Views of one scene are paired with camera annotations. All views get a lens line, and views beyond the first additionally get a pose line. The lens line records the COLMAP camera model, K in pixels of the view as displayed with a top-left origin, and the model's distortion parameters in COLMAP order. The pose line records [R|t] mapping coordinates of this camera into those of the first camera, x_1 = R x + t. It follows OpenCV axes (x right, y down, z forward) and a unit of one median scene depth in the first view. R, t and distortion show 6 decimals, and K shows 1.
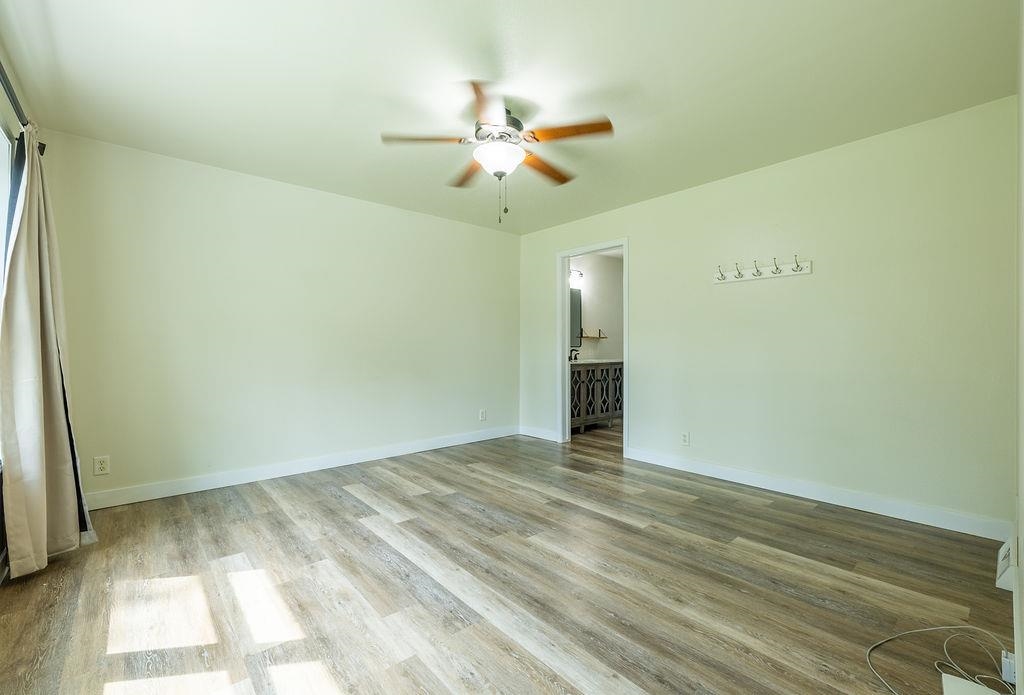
lens RADIAL K [[437.2, 0, 500.2], [0, 437.2, 352.2], [0, 0, 1]] dist [-0.000777, -0.000146]
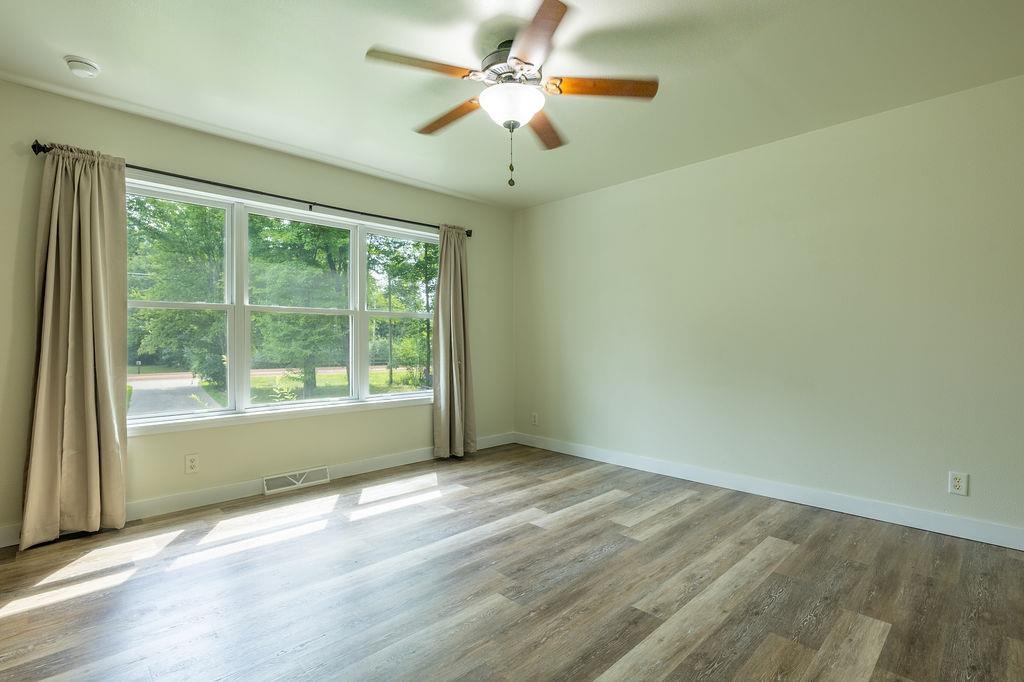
lens RADIAL K [[473.9, 0, 512.0], [0, 473.9, 341.0], [0, 0, 1]] dist [-0.008343, -0.000642]
pose [[0.083400, 0.000338, -0.996516, 0.718378], [-0.012826, 0.999917, -0.000734, -0.009381], [0.996434, 0.012842, 0.083397, 0.776626]]
